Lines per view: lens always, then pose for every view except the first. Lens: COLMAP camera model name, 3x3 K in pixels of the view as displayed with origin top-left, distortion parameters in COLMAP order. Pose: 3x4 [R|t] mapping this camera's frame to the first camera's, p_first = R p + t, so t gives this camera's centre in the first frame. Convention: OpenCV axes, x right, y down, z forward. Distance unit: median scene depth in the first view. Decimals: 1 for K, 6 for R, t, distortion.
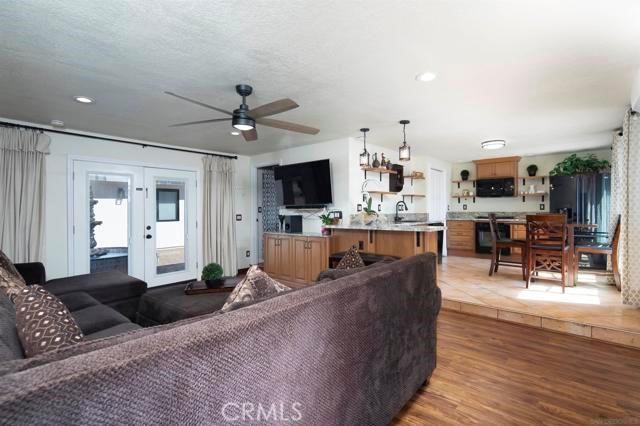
lens RADIAL K [[309.0, 0, 313.5], [0, 309.0, 212.0], [0, 0, 1]] dist [0.005363, -0.003307]
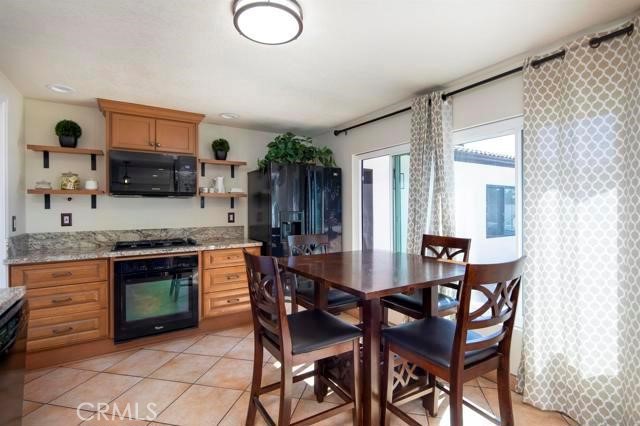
lens RADIAL K [[309.0, 0, 319.6], [0, 309.0, 209.8], [0, 0, 1]] dist [0.005363, -0.003307]
pose [[0.284966, -0.001258, 0.958537, 0.235083], [0.008414, 0.999964, -0.001189, -0.027241], [-0.958501, 0.008405, 0.284966, 0.650752]]
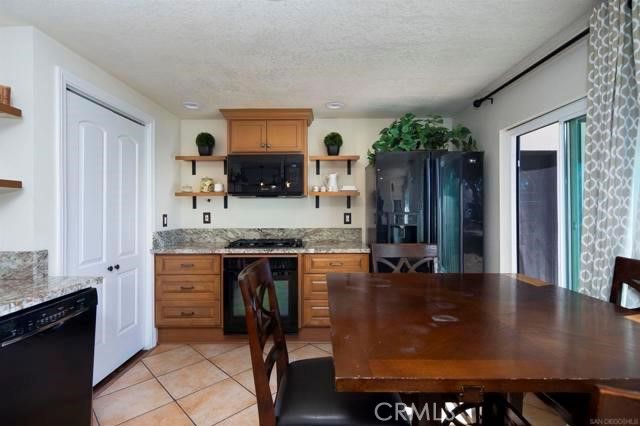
lens RADIAL K [[309.0, 0, 320.4], [0, 309.0, 209.2], [0, 0, 1]] dist [0.005363, -0.003307]
pose [[0.761055, 0.002405, 0.648683, 0.356467], [0.003392, 0.999965, -0.007687, -0.026759], [-0.648678, 0.008051, 0.761020, 0.609154]]
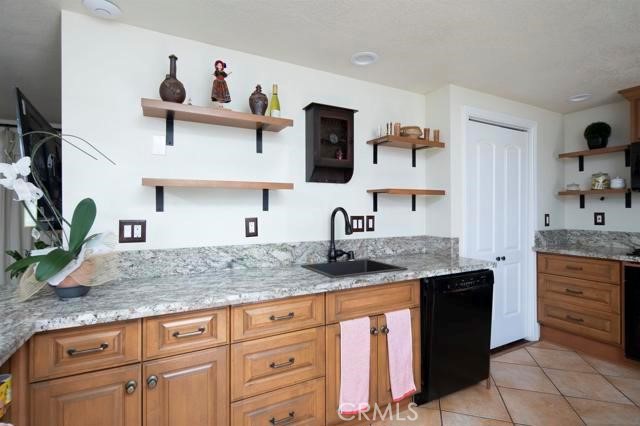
lens RADIAL K [[309.0, 0, 319.0], [0, 309.0, 209.3], [0, 0, 1]] dist [0.005363, -0.003307]
pose [[0.931752, 0.001579, -0.363091, 0.330684], [-0.004154, 0.999971, -0.006310, -0.026075], [0.363071, 0.007388, 0.931732, 0.556393]]
